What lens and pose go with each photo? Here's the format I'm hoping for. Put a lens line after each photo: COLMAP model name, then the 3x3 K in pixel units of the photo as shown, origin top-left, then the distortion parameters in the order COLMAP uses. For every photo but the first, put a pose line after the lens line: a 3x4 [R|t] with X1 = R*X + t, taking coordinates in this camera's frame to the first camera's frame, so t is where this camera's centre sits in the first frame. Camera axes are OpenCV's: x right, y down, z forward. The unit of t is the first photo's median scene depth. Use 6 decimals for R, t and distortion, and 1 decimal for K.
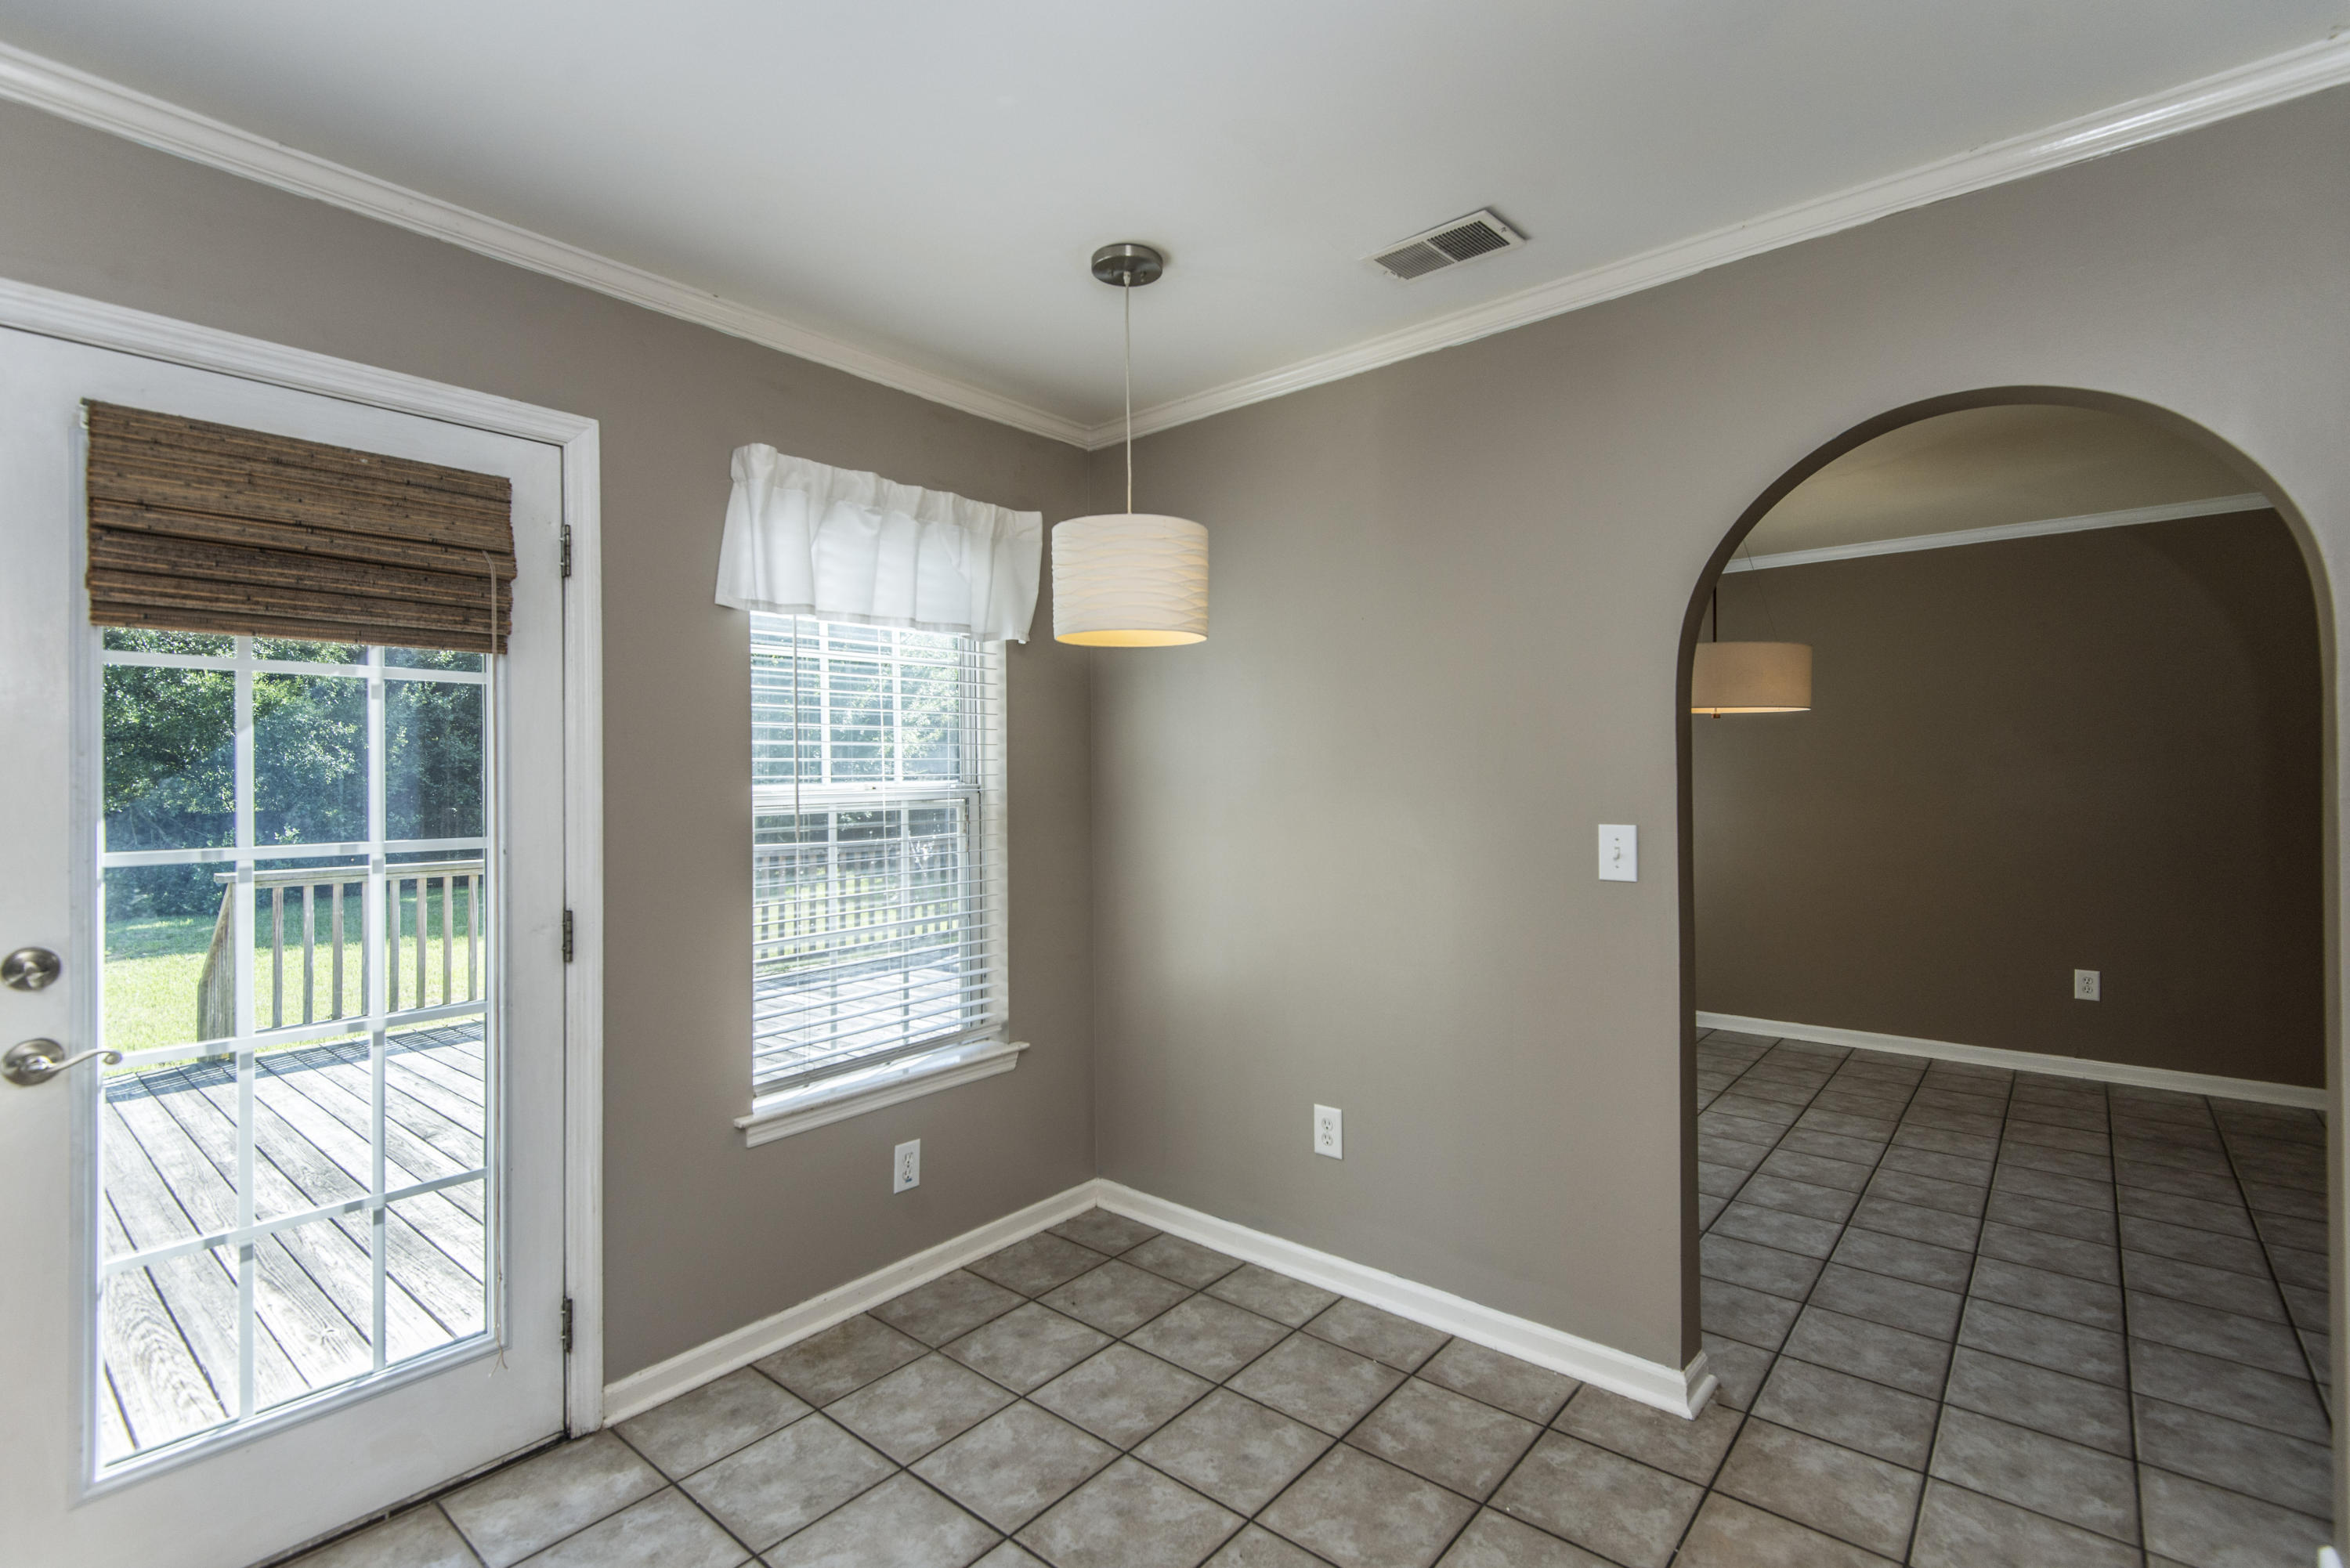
lens RADIAL K [[1072.7, 0, 1179.2], [0, 1072.7, 774.6], [0, 0, 1]] dist [0.018800, -0.009467]
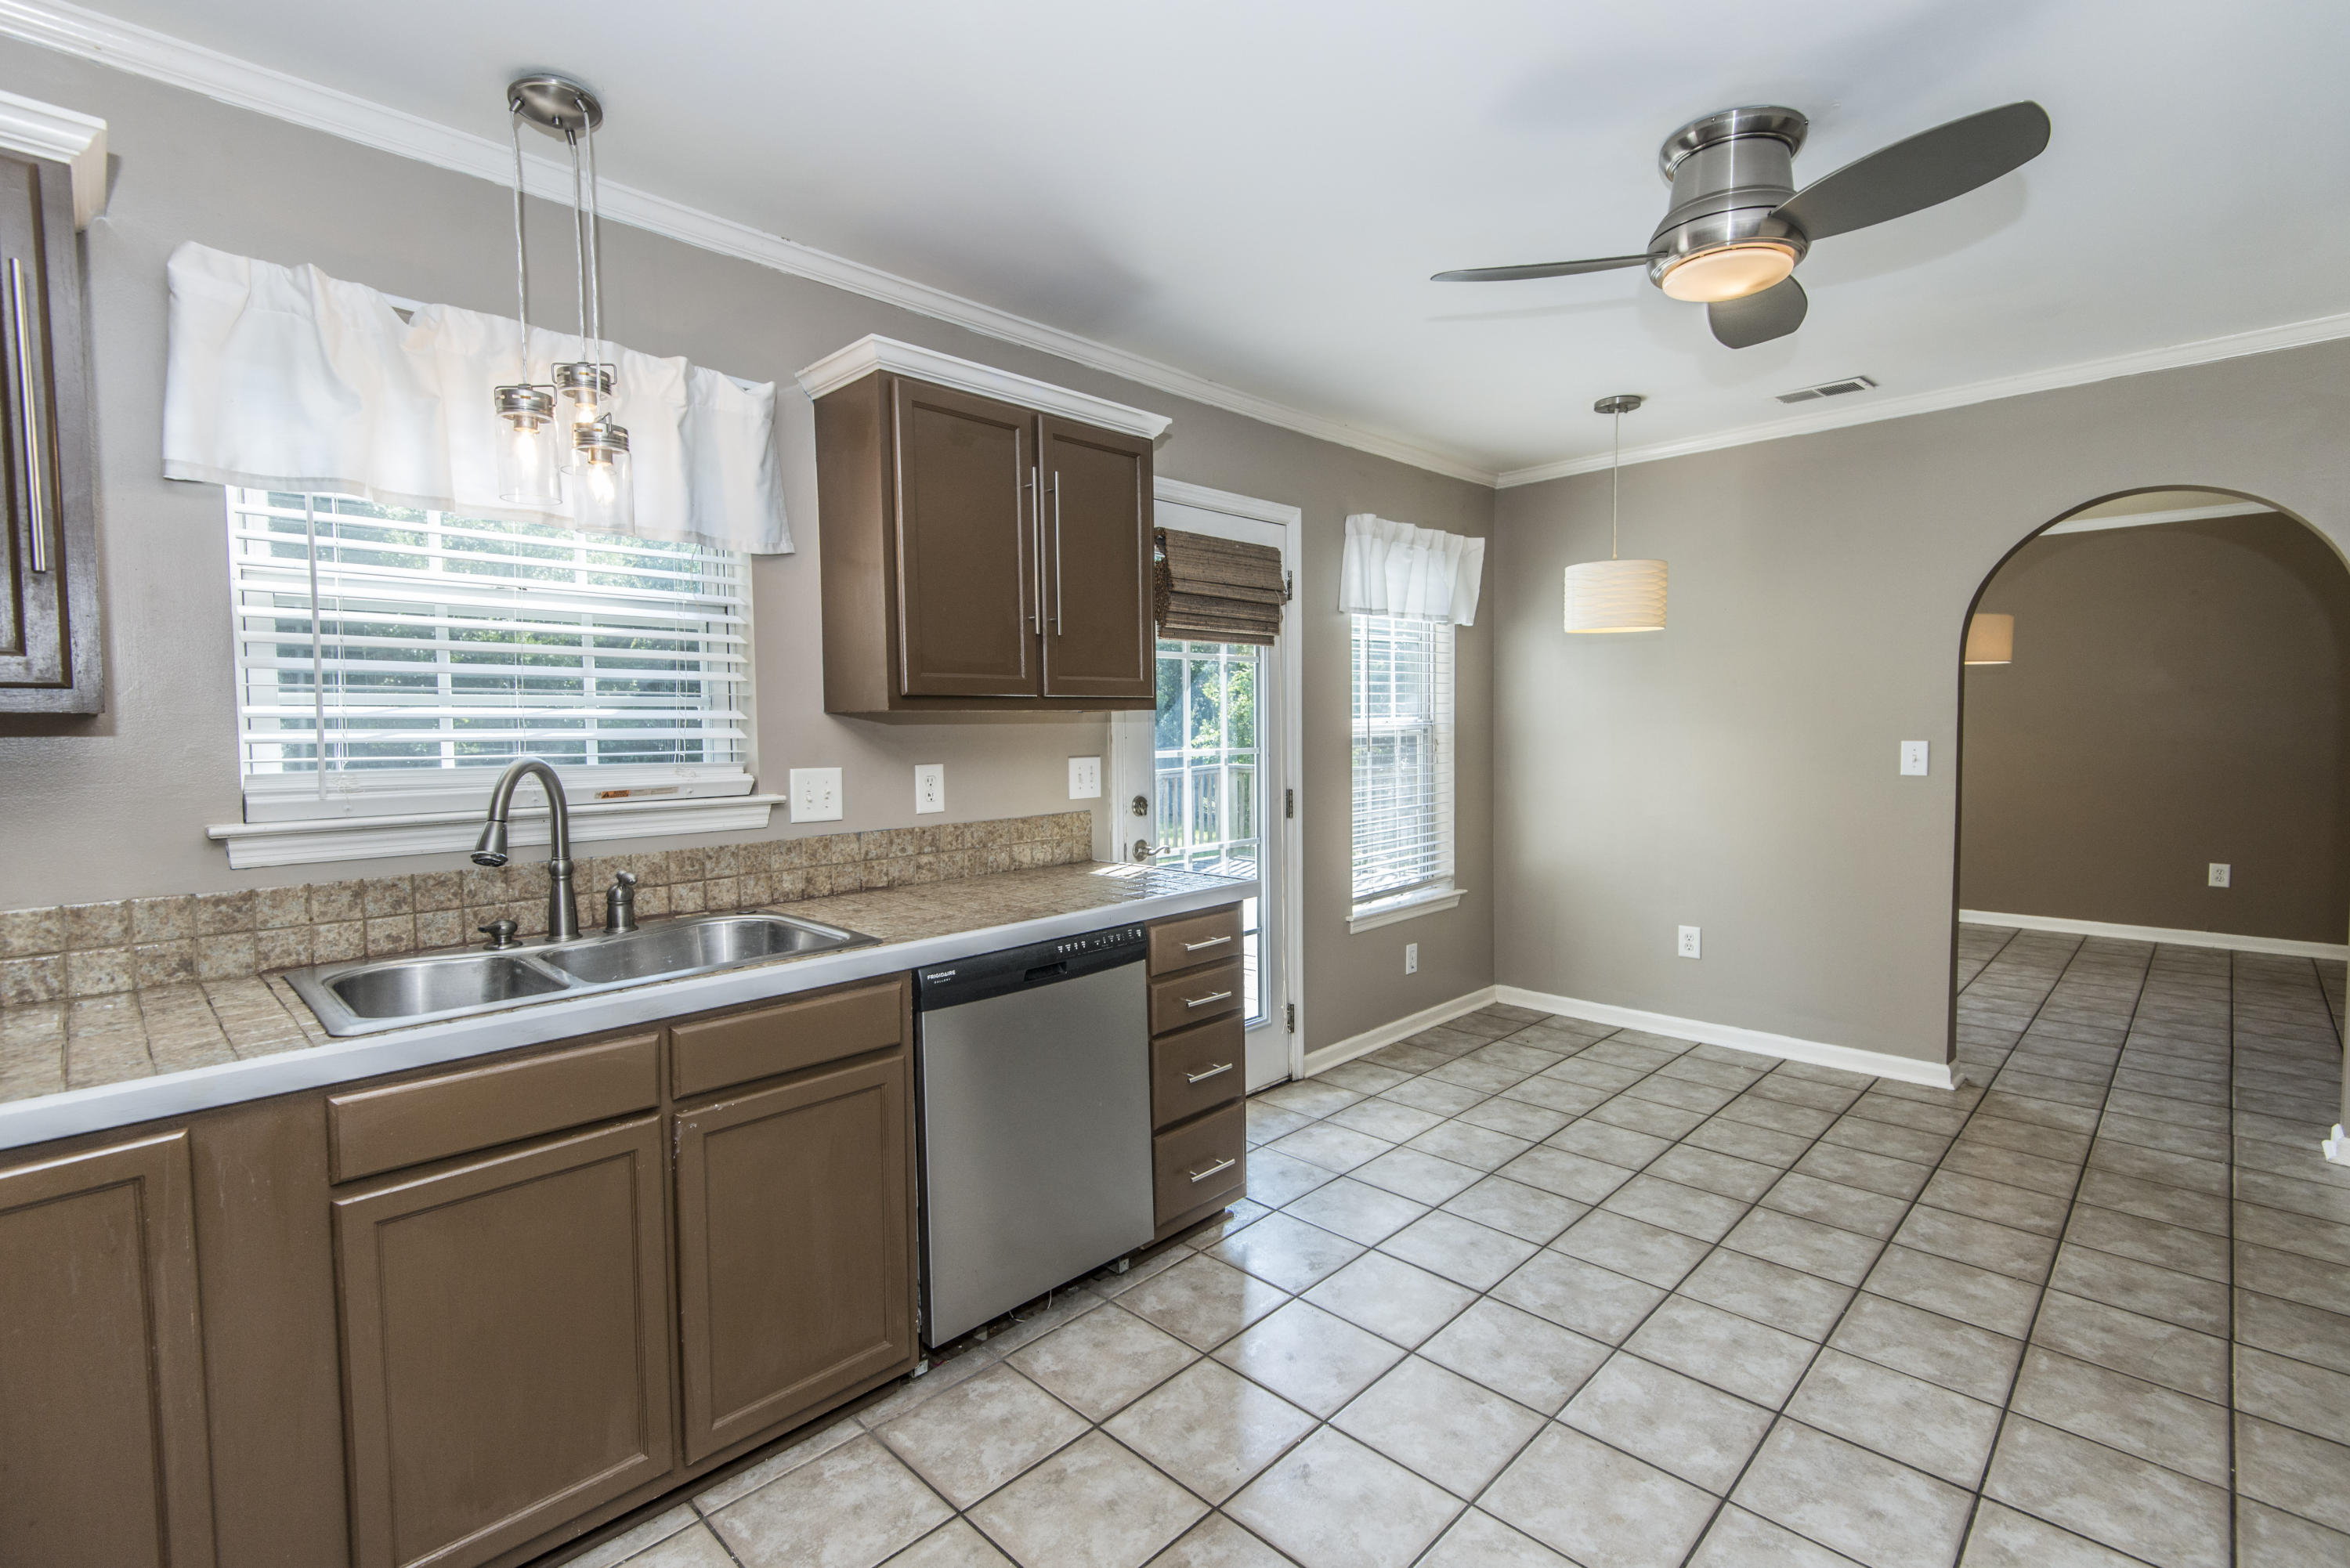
lens RADIAL K [[1072.7, 0, 1163.4], [0, 1072.7, 779.1], [0, 0, 1]] dist [0.018800, -0.009467]
pose [[0.996595, 0.004362, -0.082331, -0.549857], [0.000550, 0.998226, 0.059538, 0.002483], [0.082445, -0.059381, 0.994825, -0.674061]]
